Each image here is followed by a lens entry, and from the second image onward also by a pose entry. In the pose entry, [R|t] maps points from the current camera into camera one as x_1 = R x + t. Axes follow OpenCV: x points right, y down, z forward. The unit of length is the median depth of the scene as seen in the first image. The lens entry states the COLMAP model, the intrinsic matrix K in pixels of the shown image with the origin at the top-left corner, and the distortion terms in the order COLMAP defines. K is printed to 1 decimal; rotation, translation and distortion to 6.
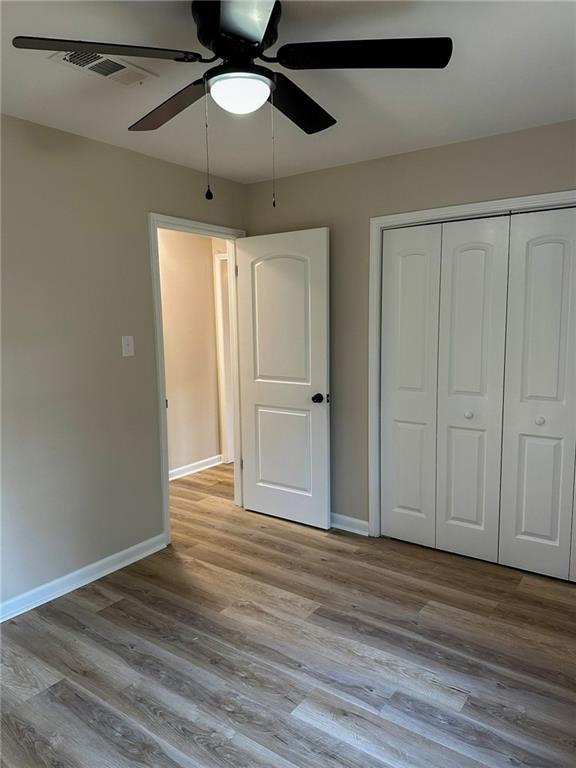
lens RADIAL K [[539.3, 0, 287.2], [0, 539.3, 385.9], [0, 0, 1]] dist [0.064721, -0.072016]
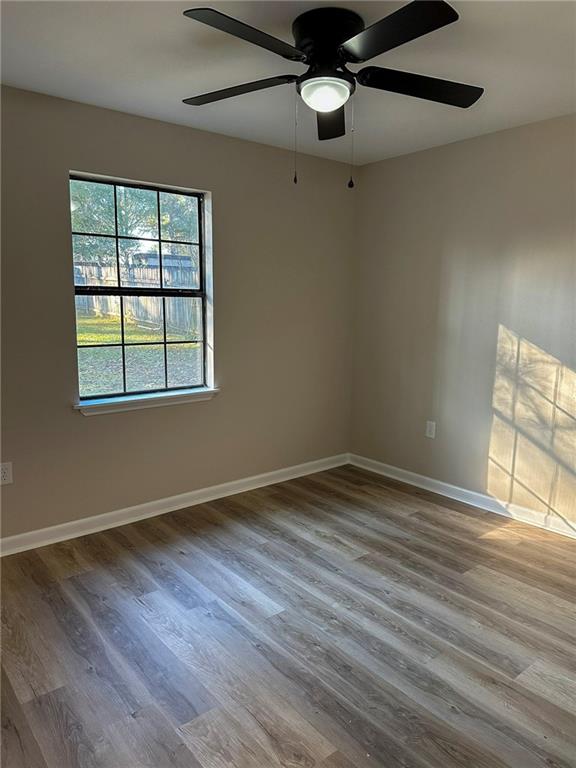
lens RADIAL K [[539.3, 0, 287.2], [0, 539.3, 385.9], [0, 0, 1]] dist [0.064721, -0.072016]
pose [[-0.967581, -0.035614, 0.250038, -0.254226], [0.035333, 0.961185, 0.273634, -0.187018], [-0.250078, 0.273598, -0.928766, 1.785465]]
